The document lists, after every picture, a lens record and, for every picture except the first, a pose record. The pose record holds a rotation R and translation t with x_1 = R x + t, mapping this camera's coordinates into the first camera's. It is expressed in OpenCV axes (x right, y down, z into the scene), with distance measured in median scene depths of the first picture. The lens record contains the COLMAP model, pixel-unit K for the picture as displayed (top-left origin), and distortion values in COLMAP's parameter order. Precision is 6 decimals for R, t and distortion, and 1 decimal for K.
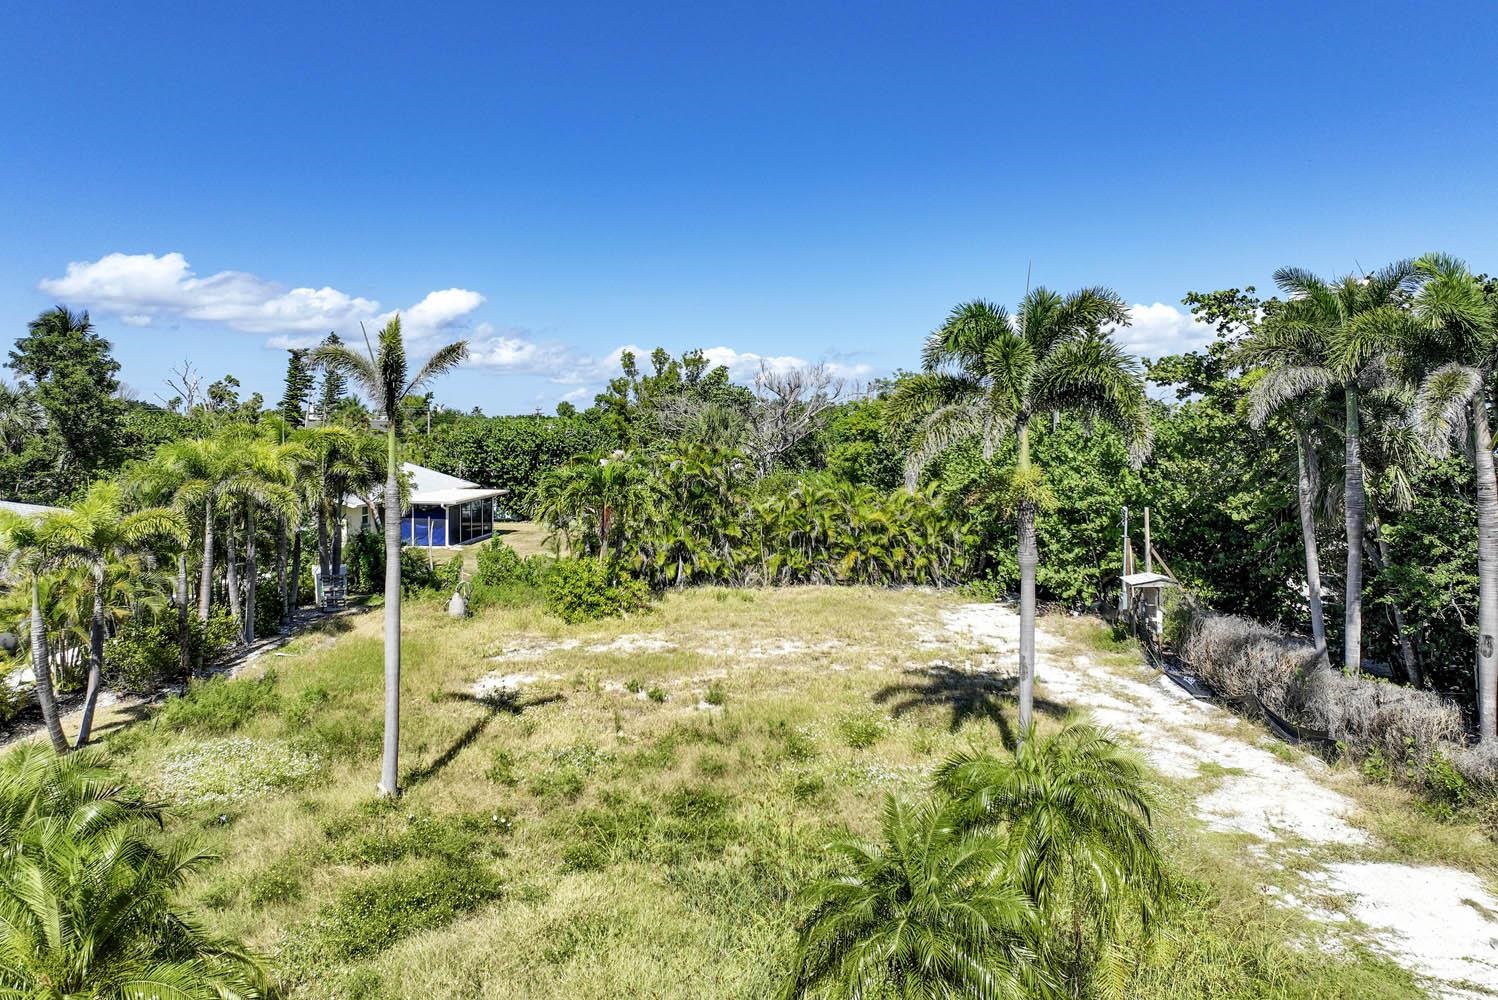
lens RADIAL K [[1007.0, 0, 749.0], [0, 1007.0, 500.0], [0, 0, 1]] dist [0.004507, 0.004902]
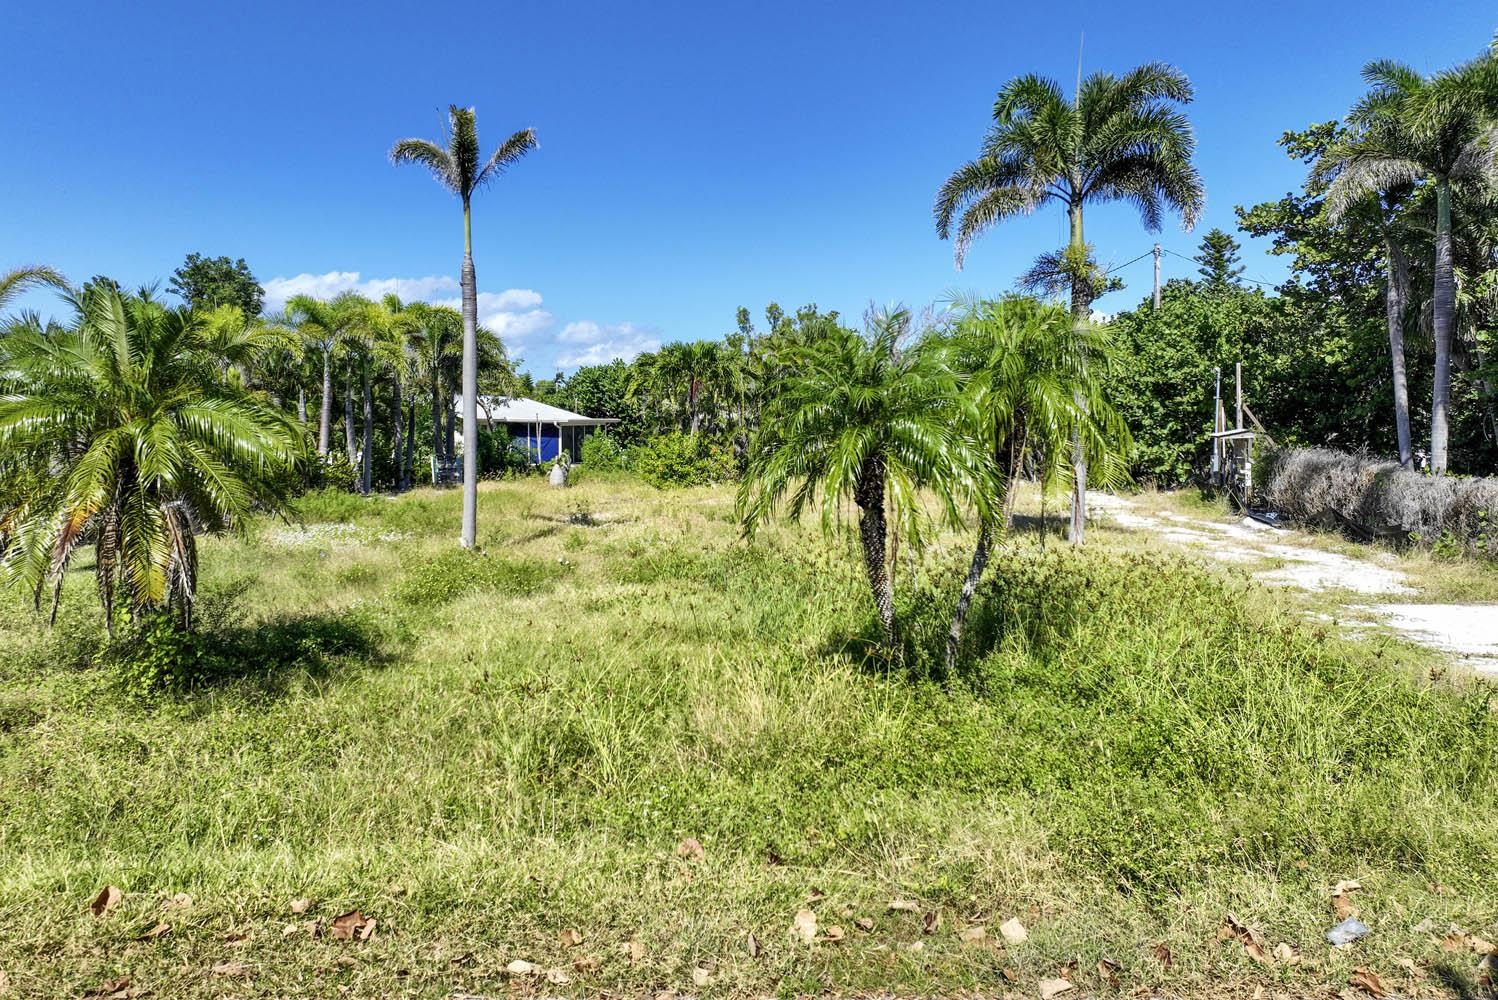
lens RADIAL K [[996.4, 0, 749.0], [0, 996.4, 500.0], [0, 0, 1]] dist [0.001307, 0.006247]
pose [[0.993034, 0.000655, -0.117828, 0.036456], [0.003368, 0.999418, 0.033941, 0.102005], [0.117782, -0.034101, 0.992454, -0.018118]]
